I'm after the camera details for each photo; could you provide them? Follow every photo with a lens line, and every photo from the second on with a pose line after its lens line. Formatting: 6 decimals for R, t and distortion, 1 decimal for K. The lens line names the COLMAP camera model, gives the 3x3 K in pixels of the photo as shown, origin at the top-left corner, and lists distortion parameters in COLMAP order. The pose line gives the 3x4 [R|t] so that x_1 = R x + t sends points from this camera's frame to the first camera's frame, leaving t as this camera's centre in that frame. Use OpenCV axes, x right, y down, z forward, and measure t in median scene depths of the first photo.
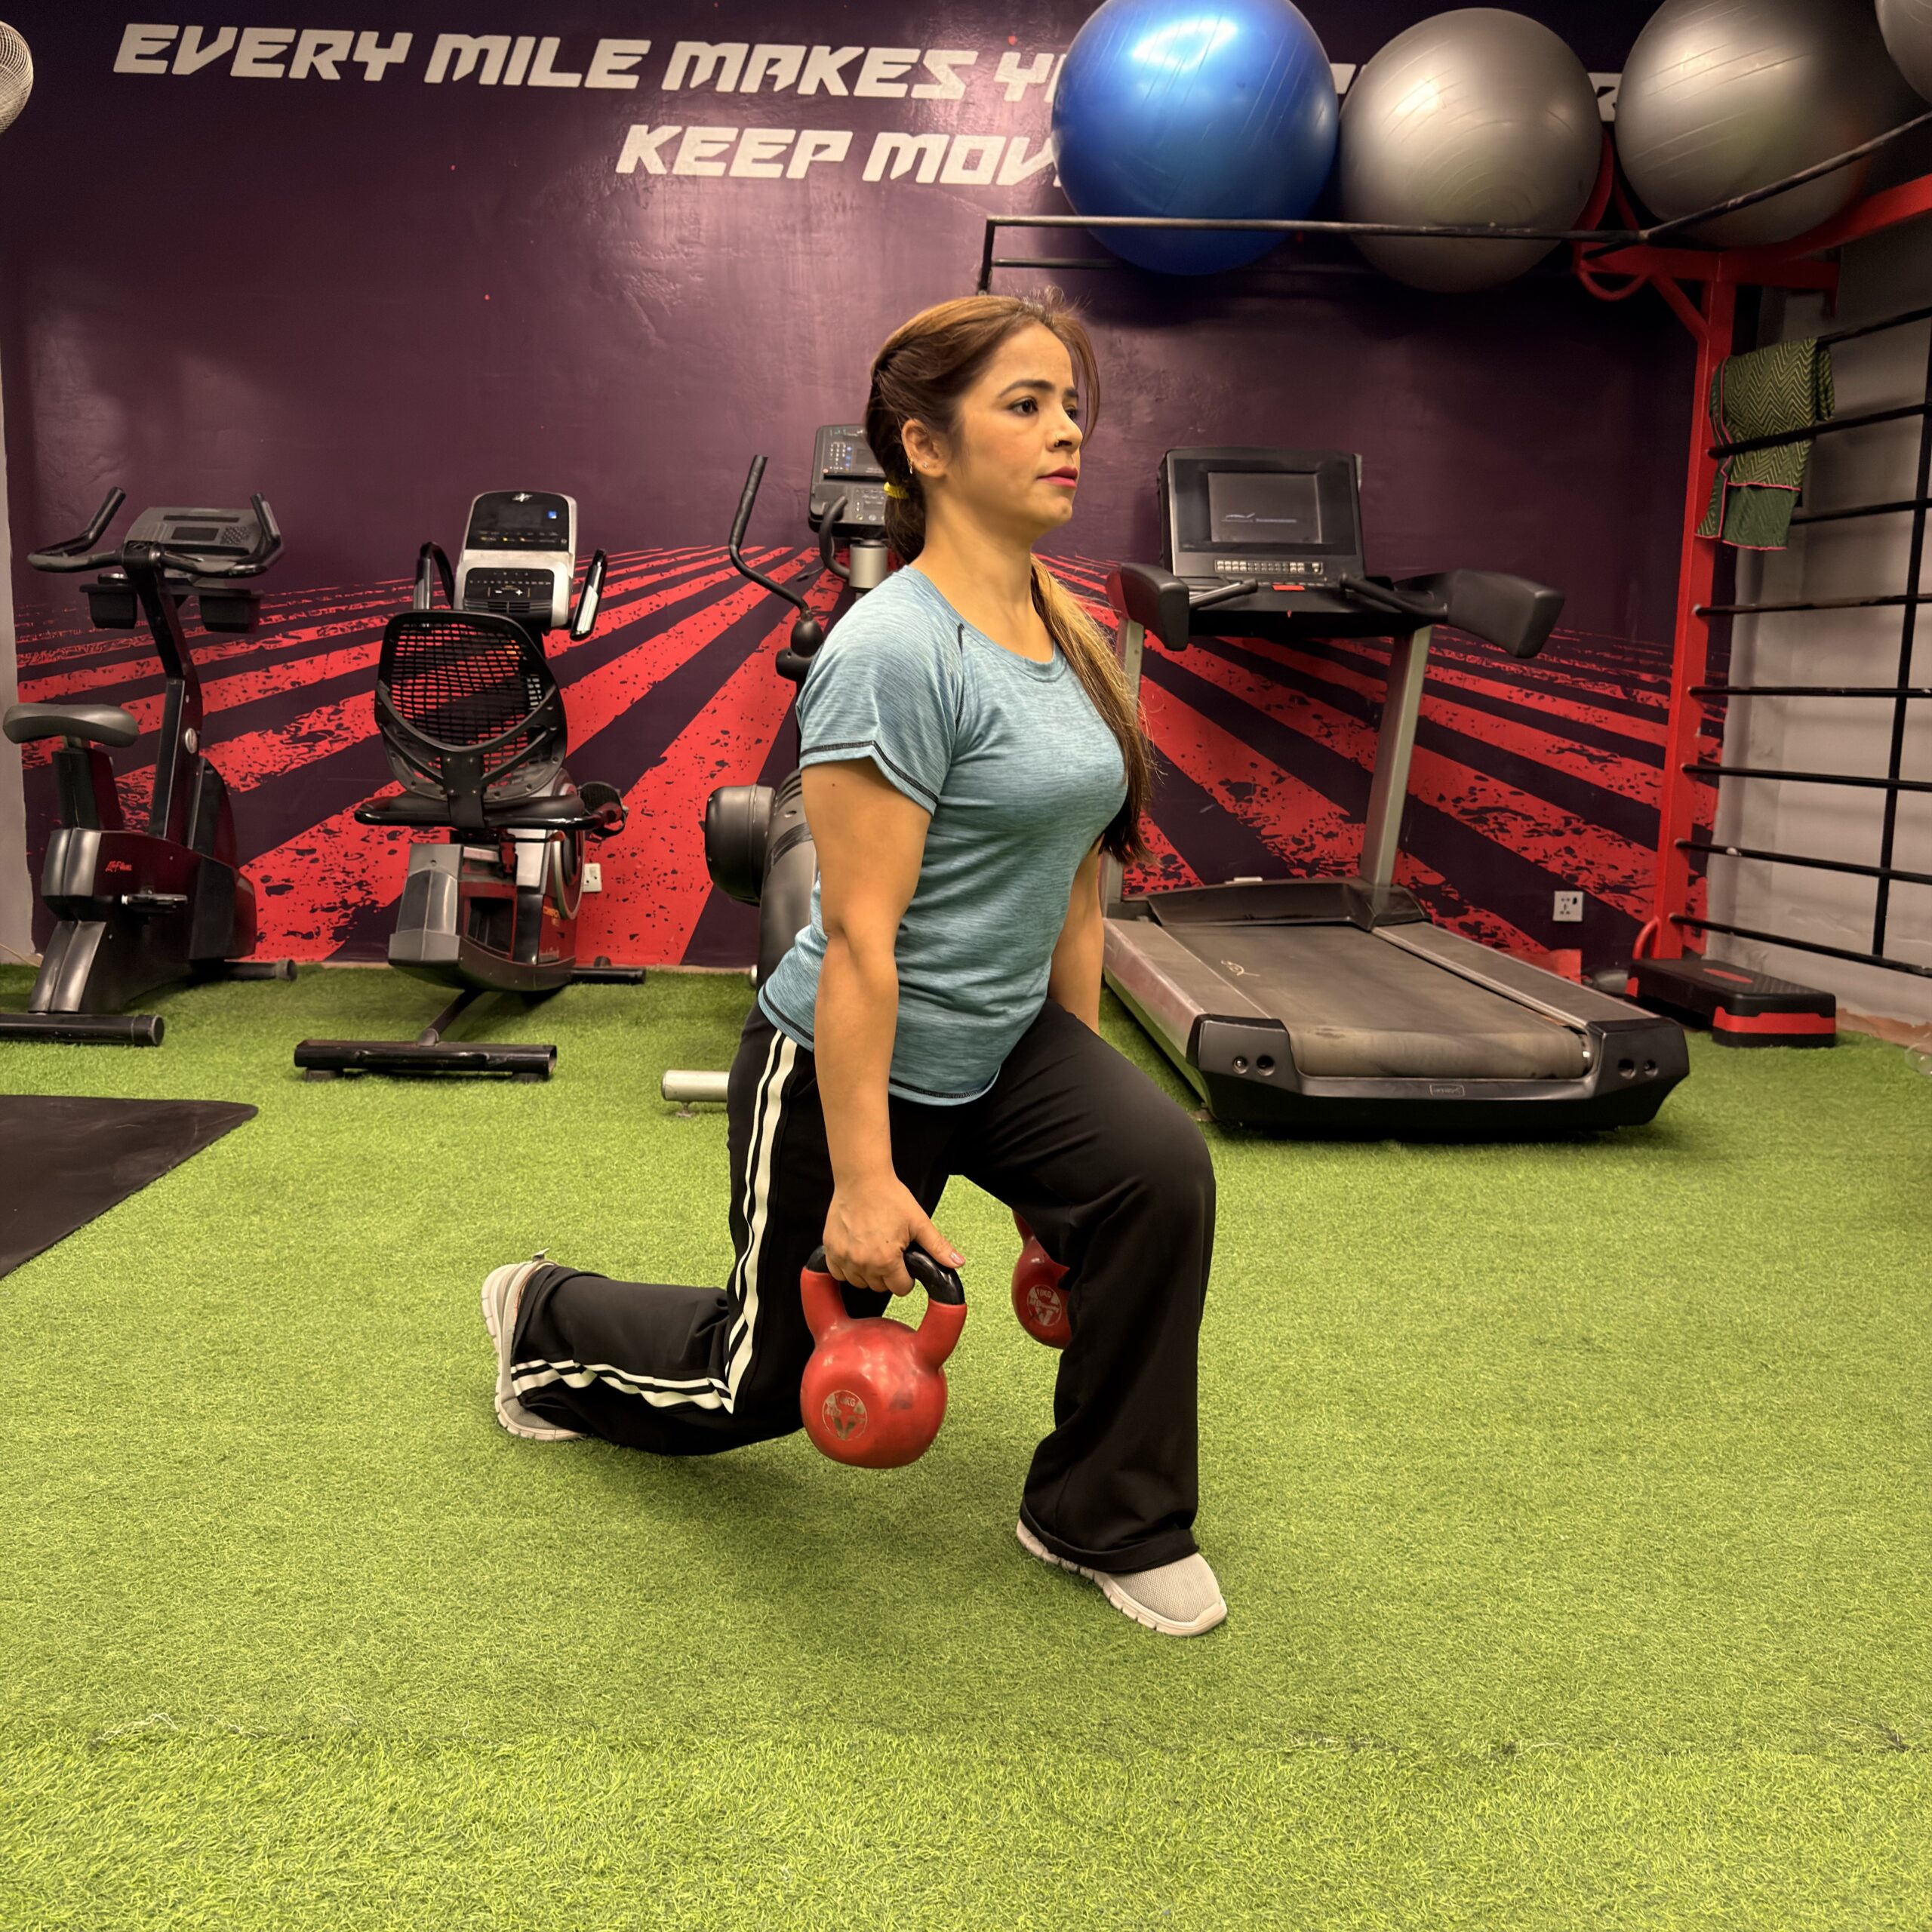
lens RADIAL K [[1819.1, 0, 967.2], [0, 1819.1, 961.7], [0, 0, 1]] dist [0.100083, -0.162192]
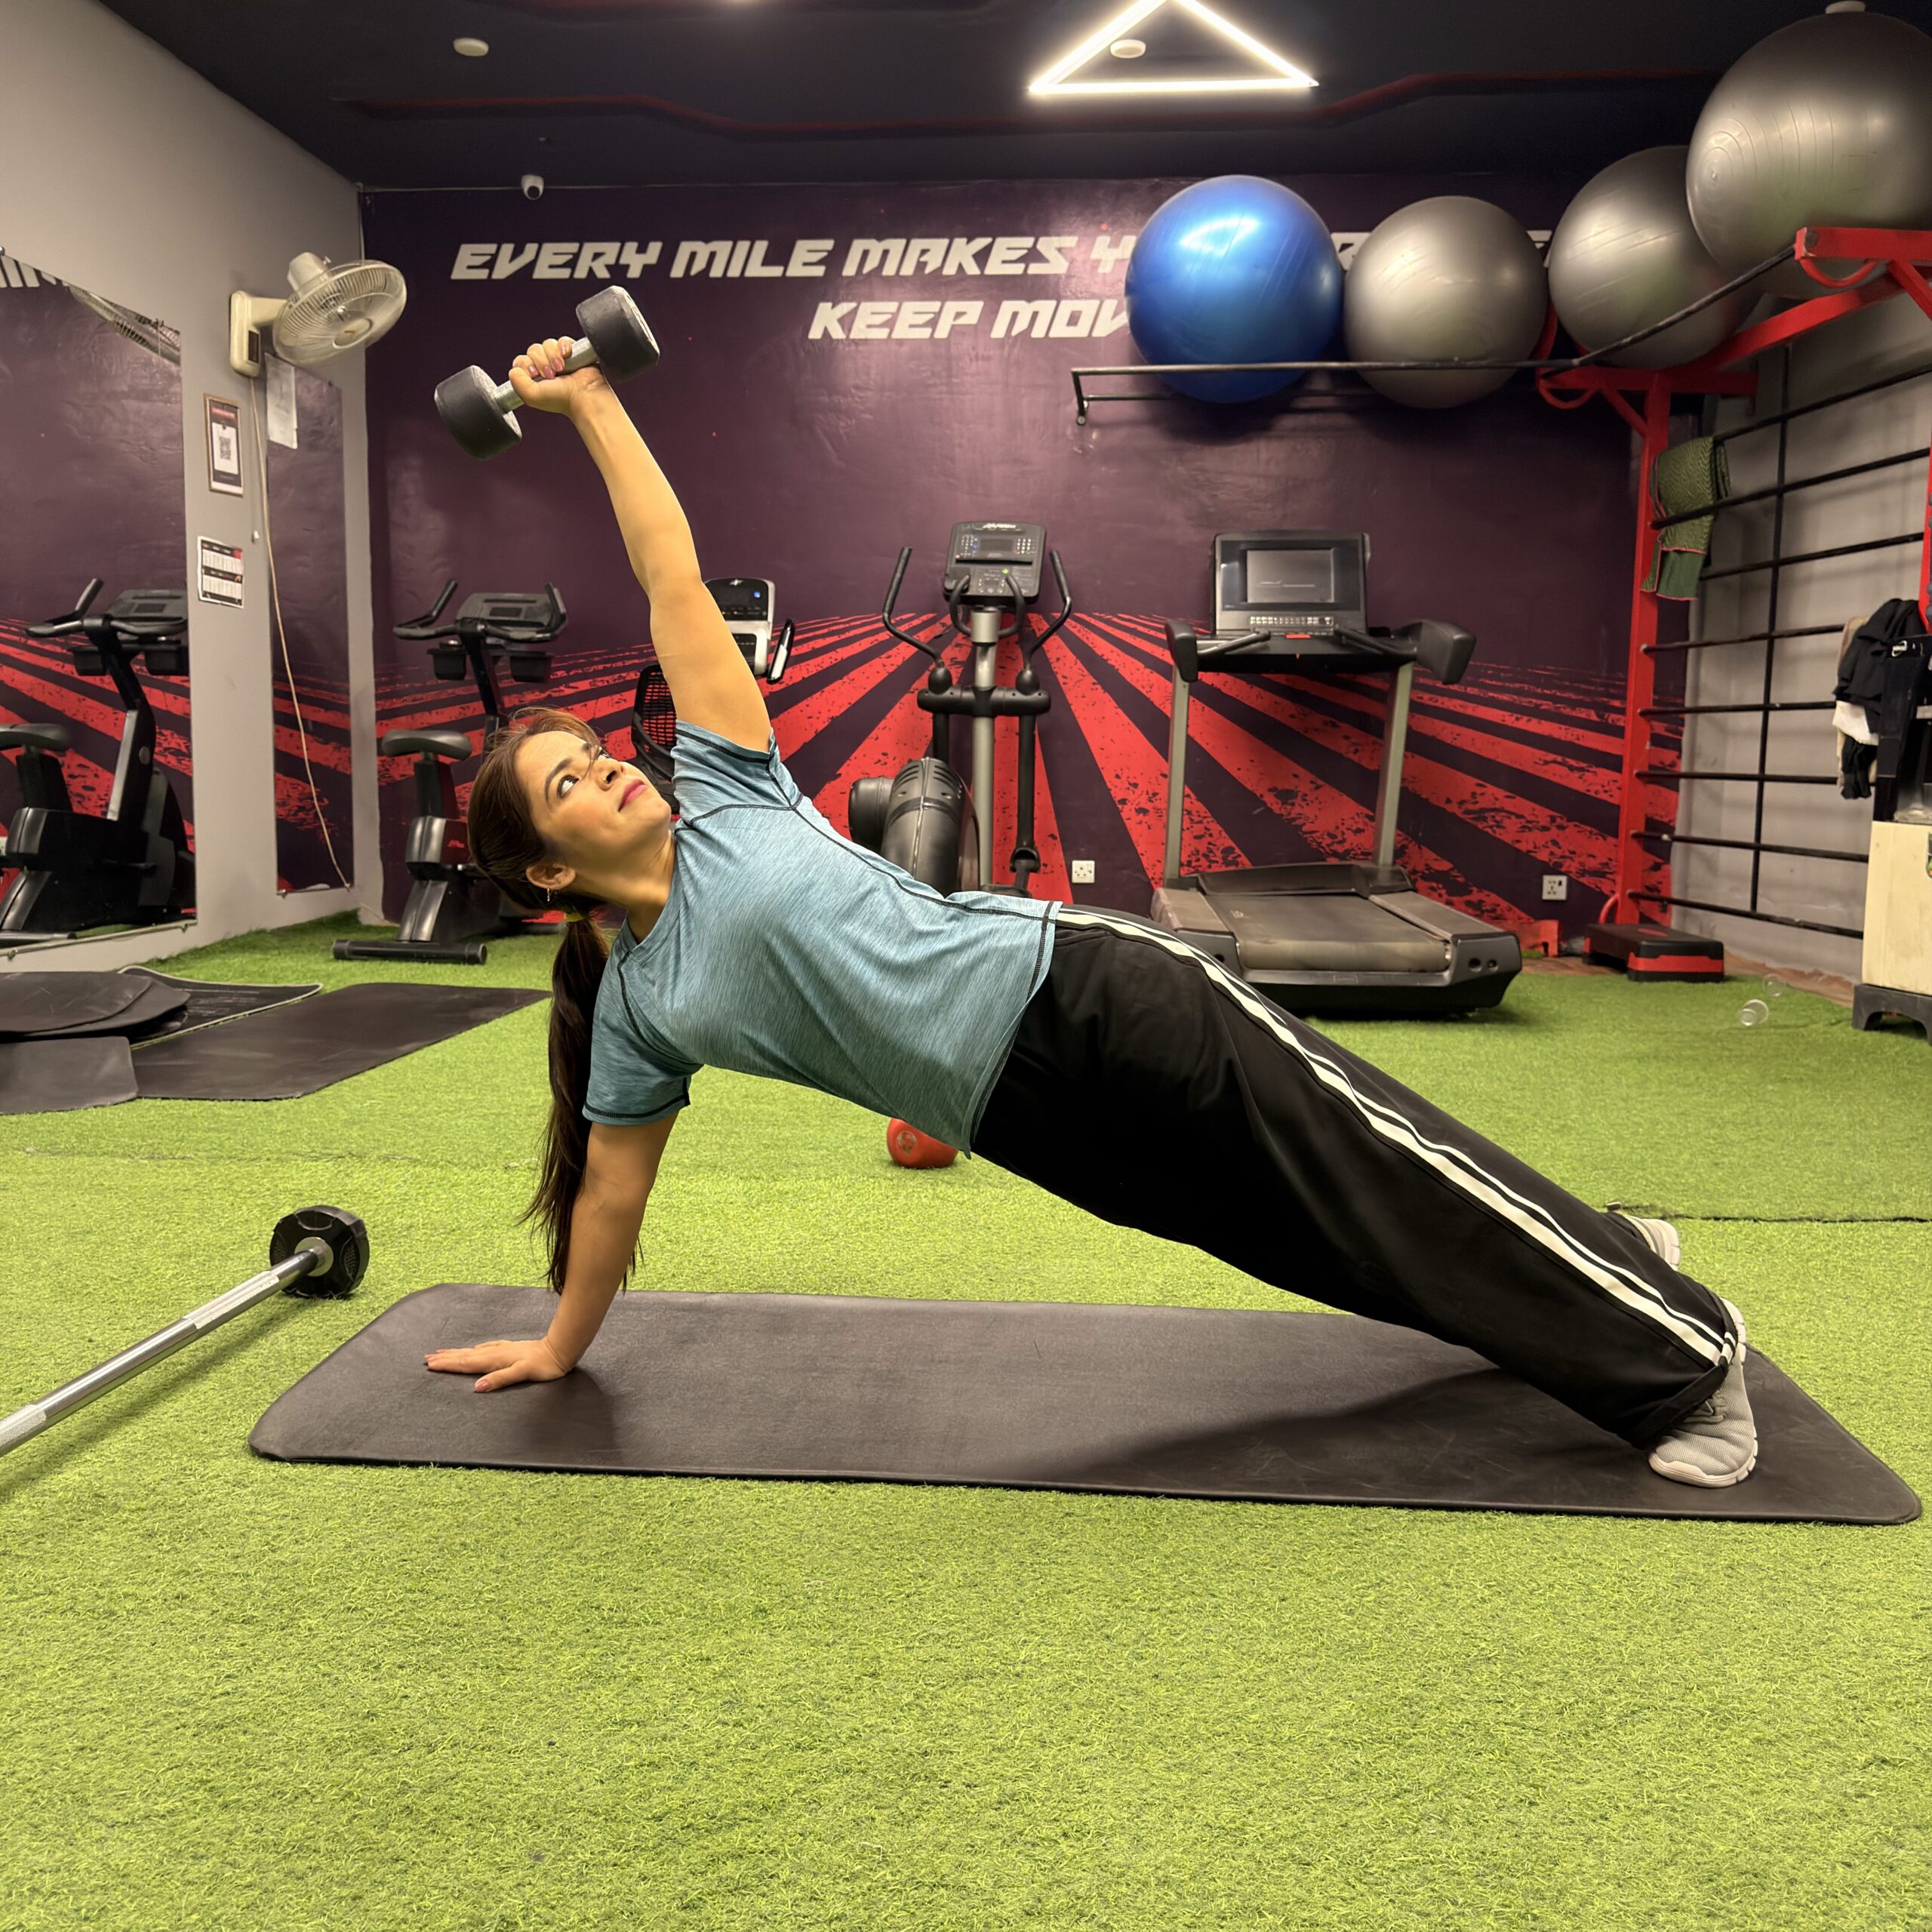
lens RADIAL K [[1809.9, 0, 966.0], [0, 1809.9, 966.0], [0, 0, 1]] dist [0.154816, -0.329242]
pose [[0.992314, 0.005505, -0.123621, 0.092293], [-0.009141, 0.999542, -0.028861, 0.067426], [0.123406, 0.029769, 0.991910, -0.301358]]
